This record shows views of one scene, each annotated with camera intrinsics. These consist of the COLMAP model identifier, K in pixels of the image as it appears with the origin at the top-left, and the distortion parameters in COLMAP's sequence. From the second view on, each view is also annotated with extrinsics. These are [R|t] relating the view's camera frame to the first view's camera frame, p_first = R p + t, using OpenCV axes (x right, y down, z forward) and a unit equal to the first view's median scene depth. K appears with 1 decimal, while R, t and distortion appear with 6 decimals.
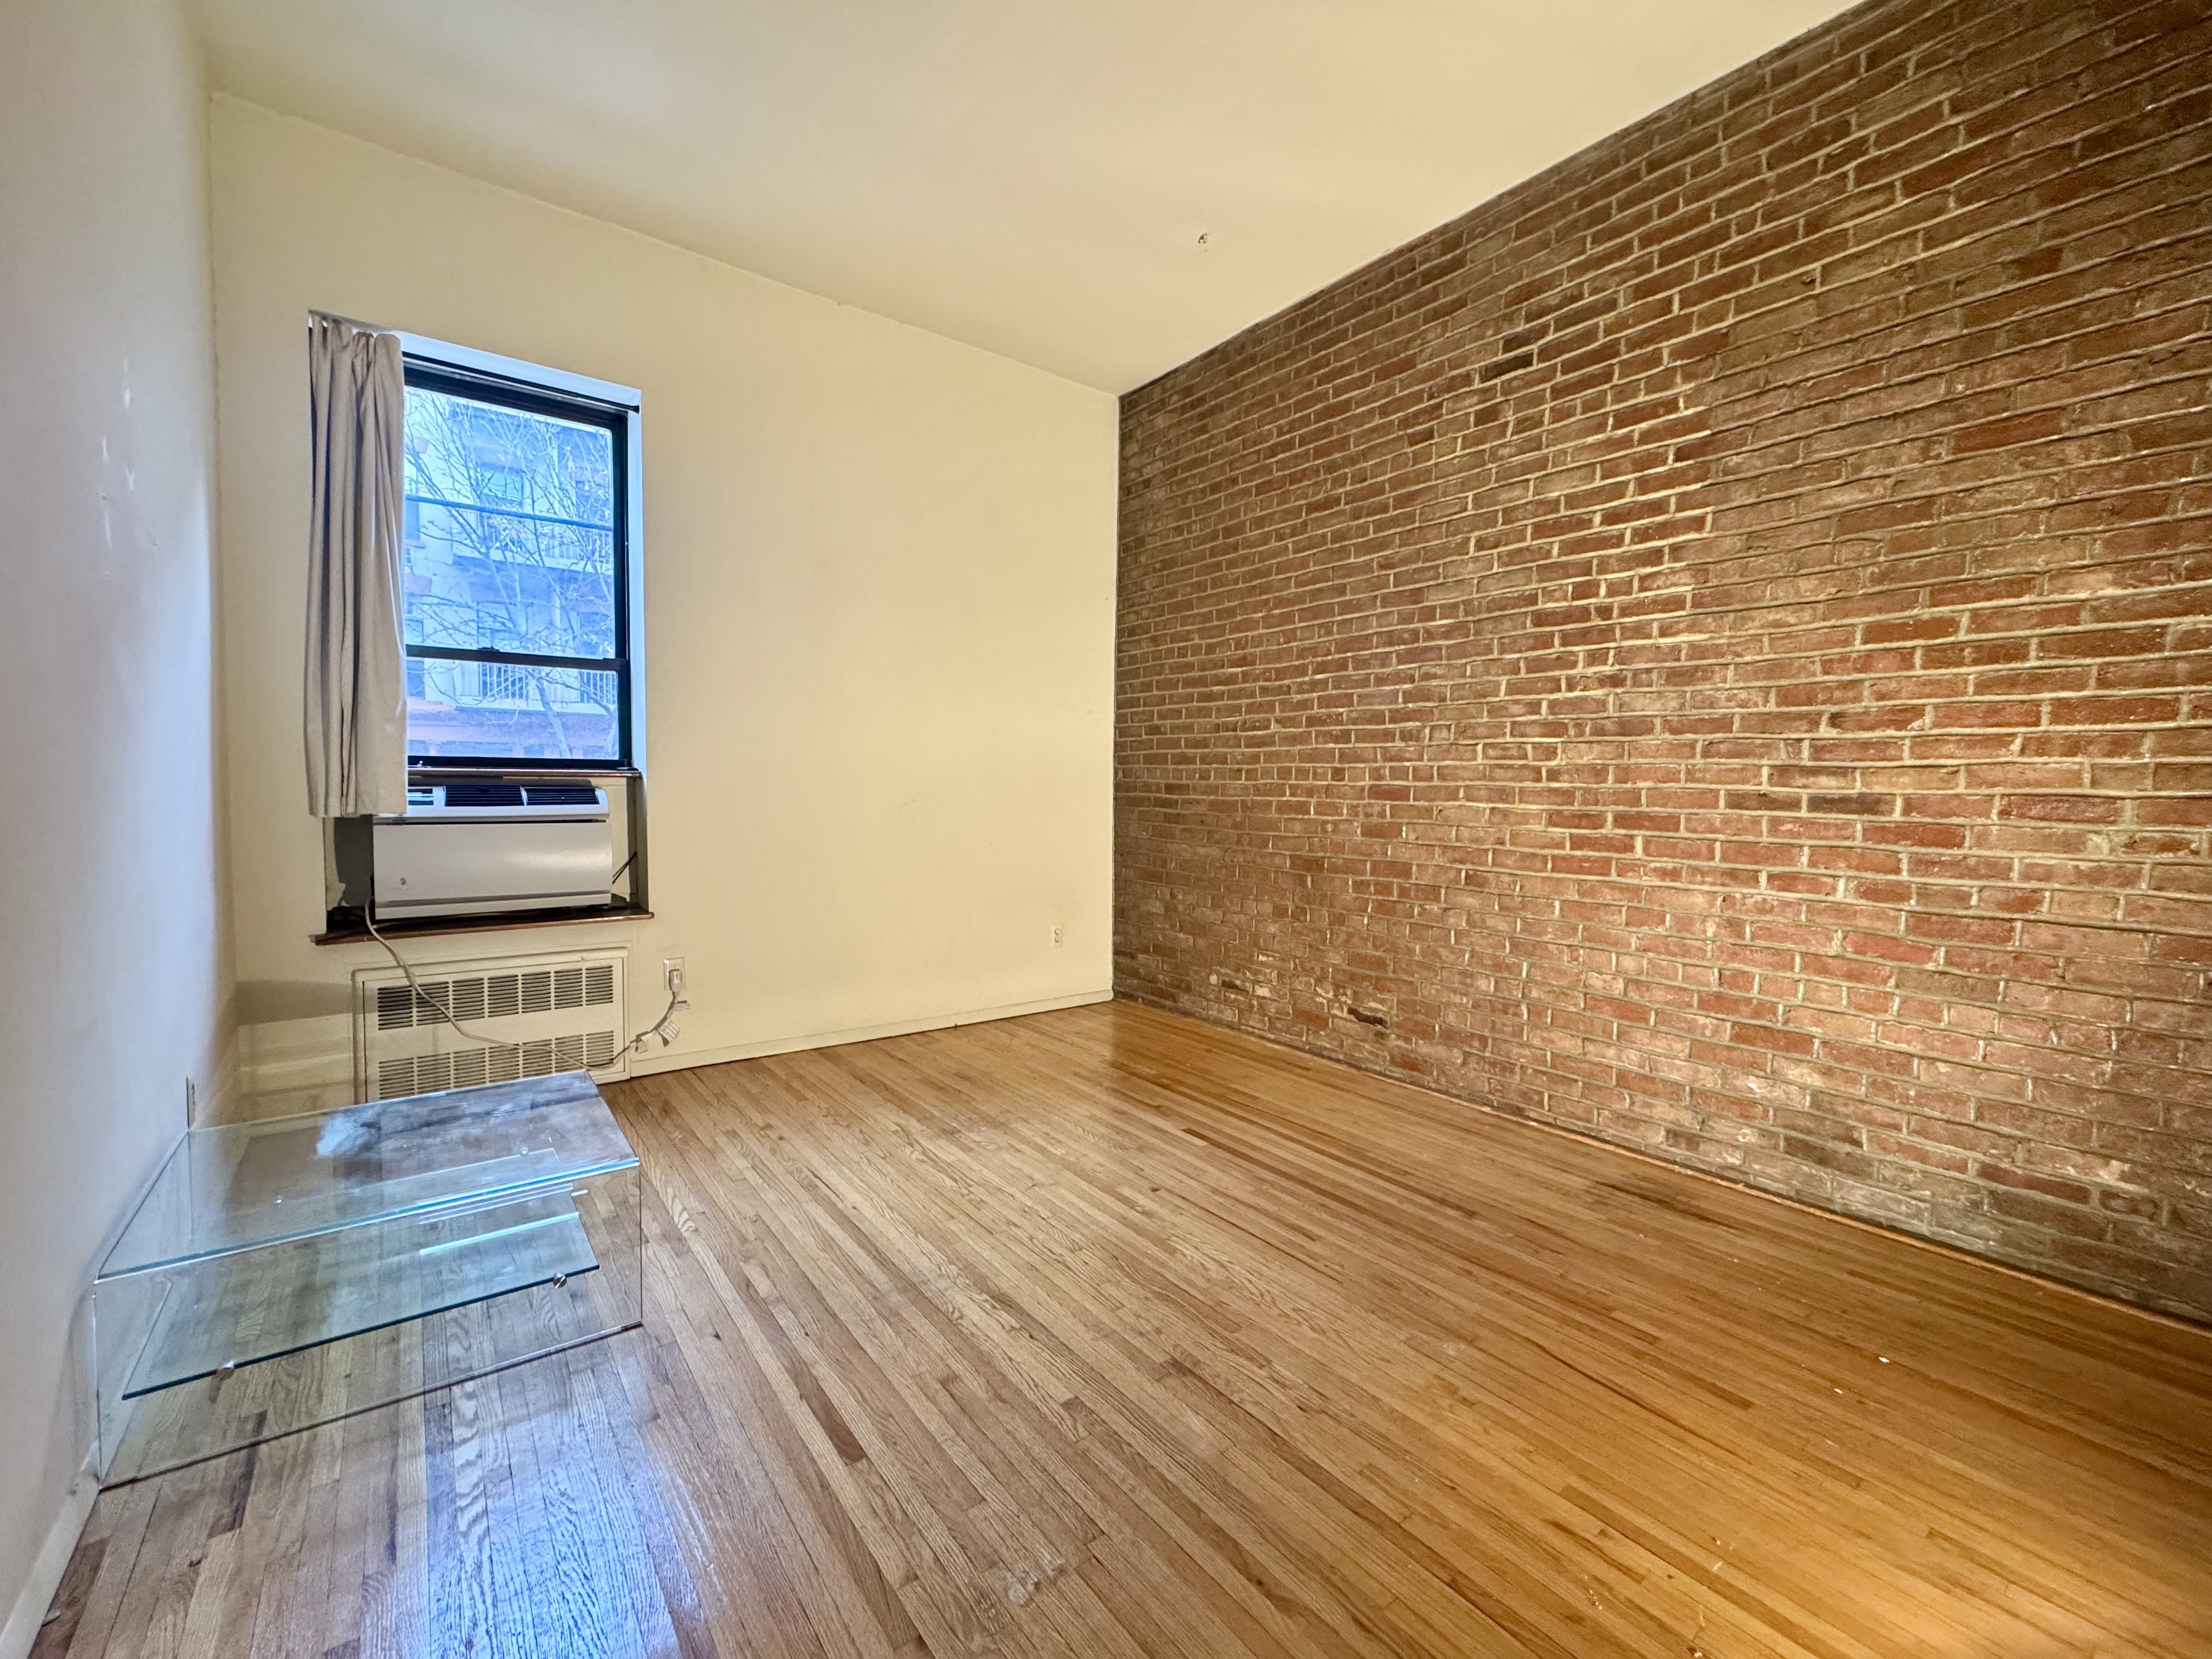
lens RADIAL K [[902.2, 0, 1101.8], [0, 902.2, 820.3], [0, 0, 1]] dist [0.001118, 0.000135]
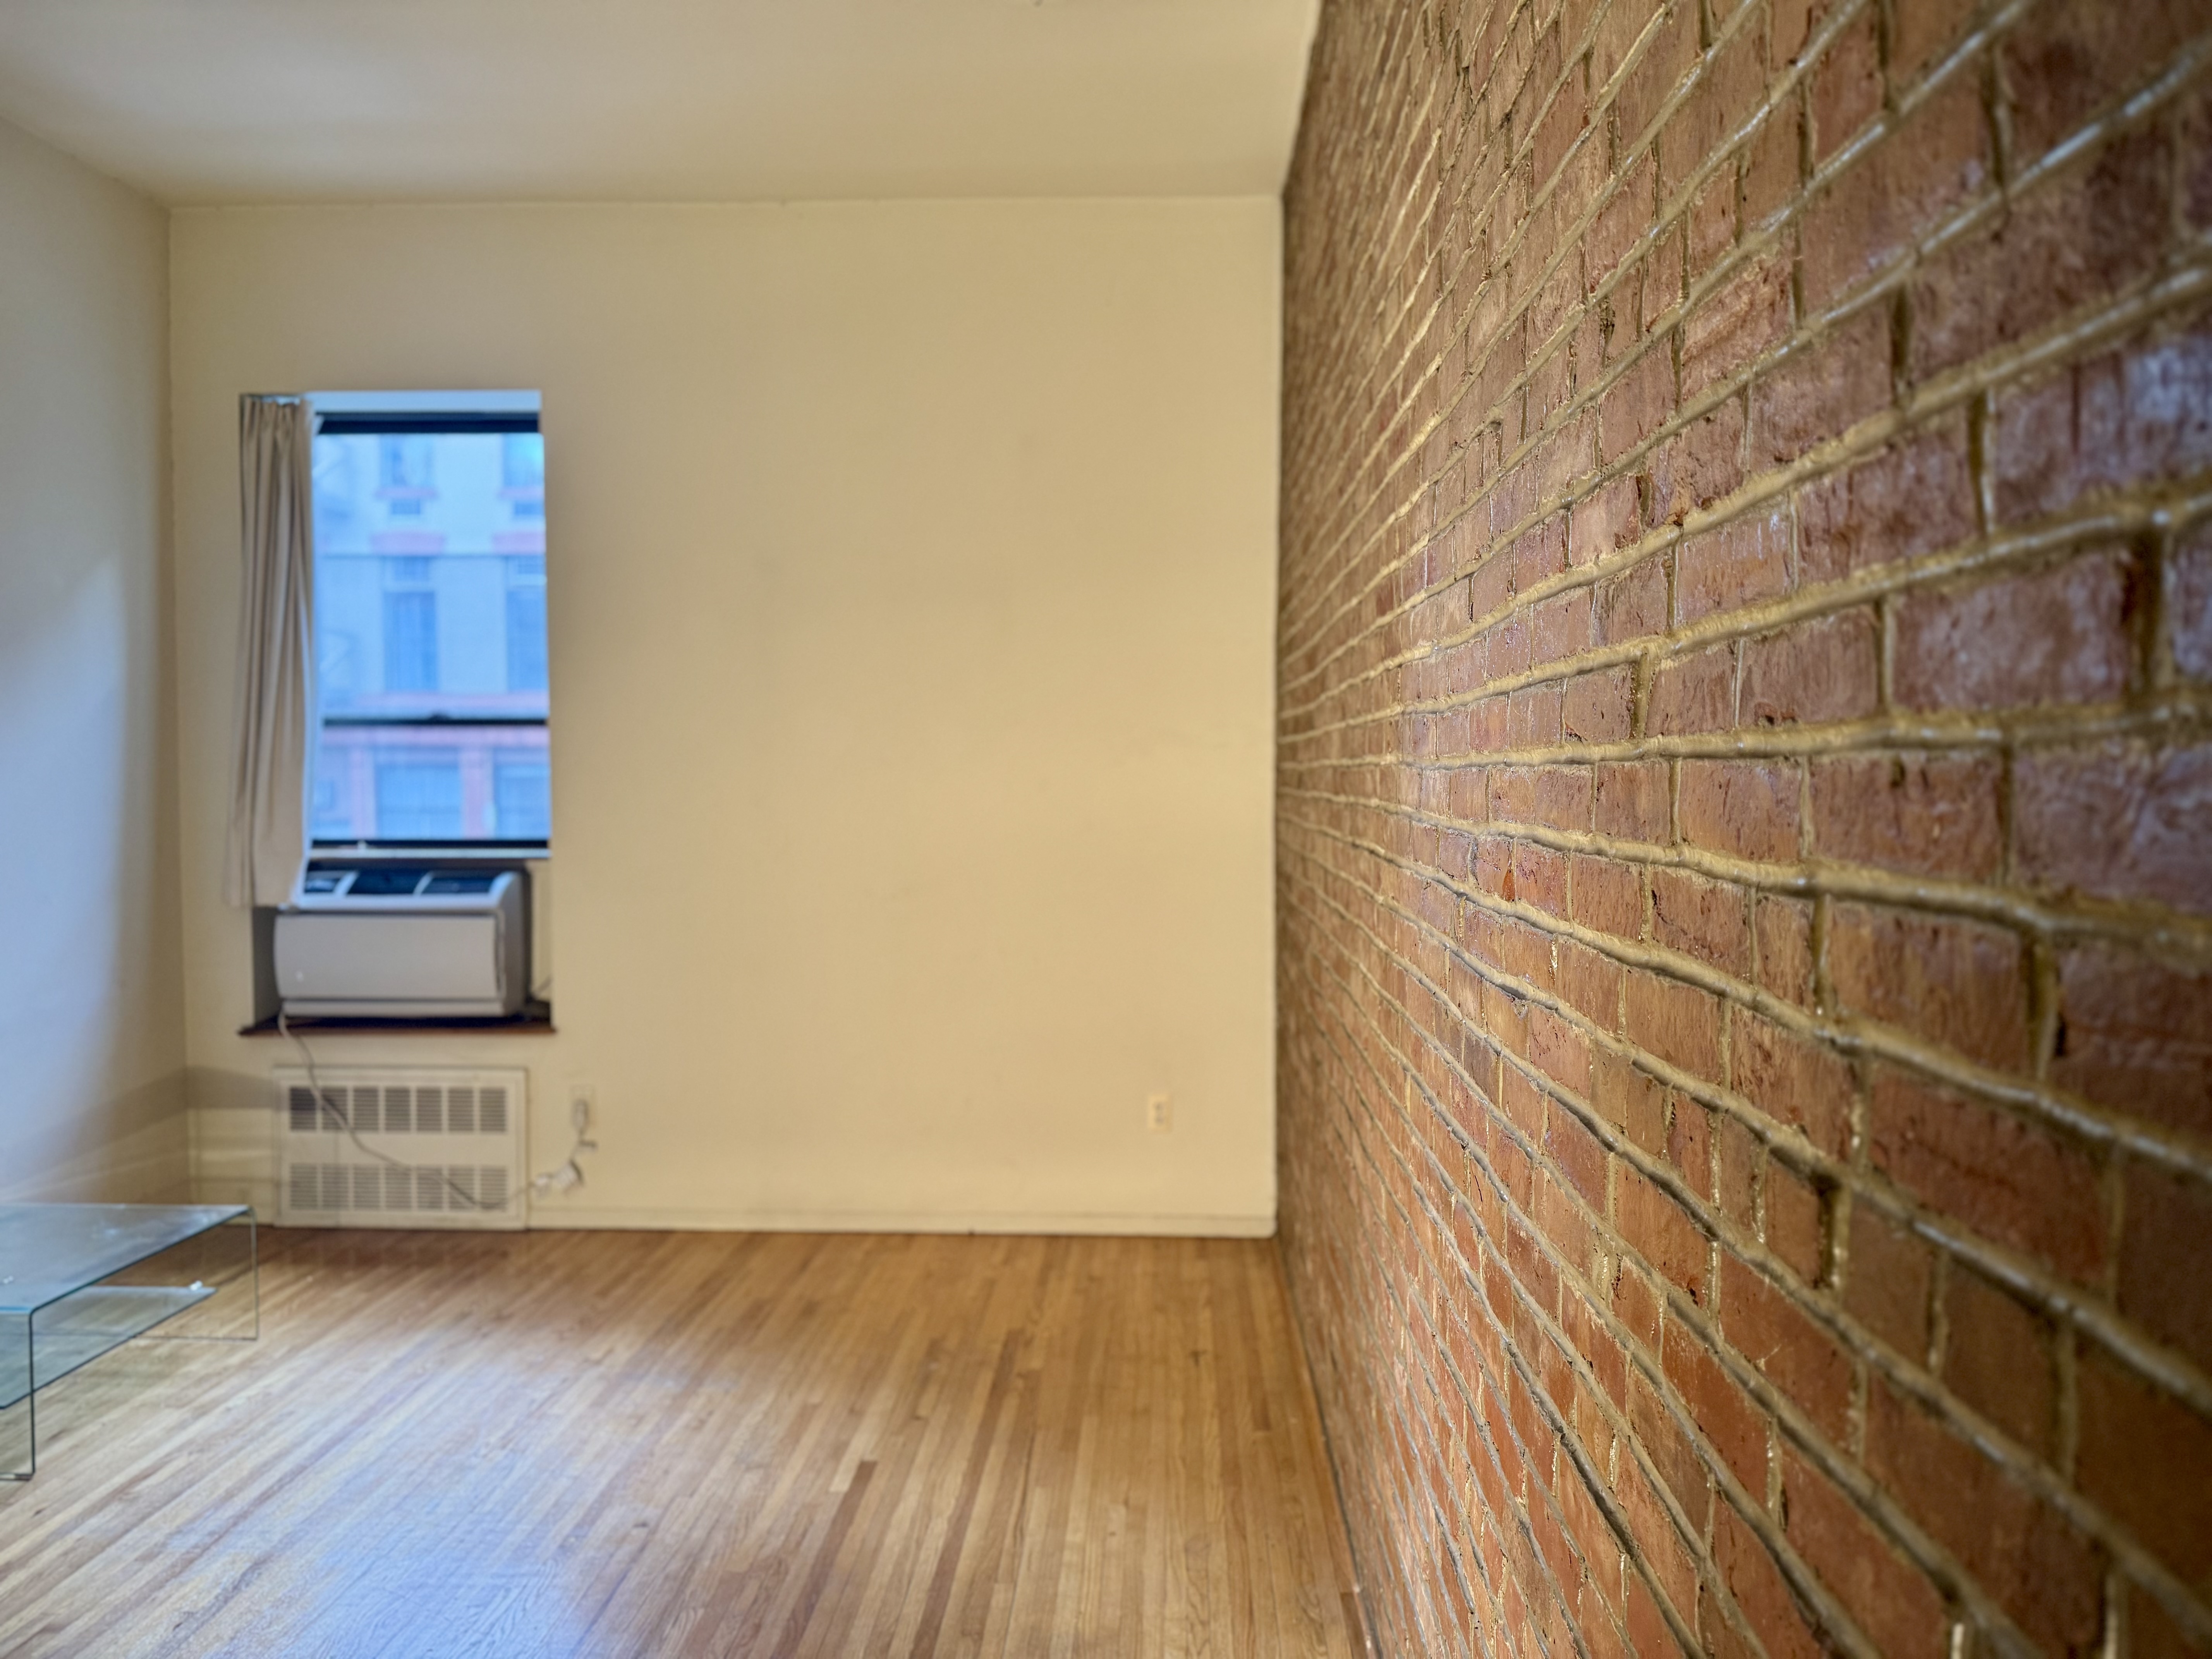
lens RADIAL K [[1534.8, 0, 1113.4], [0, 1534.8, 828.9], [0, 0, 1]] dist [-0.005781, 0.001565]
pose [[0.783559, 0.009196, -0.621249, 0.850613], [-0.015250, 0.999874, -0.004433, -0.088826], [0.621130, 0.012948, 0.783601, 0.260433]]
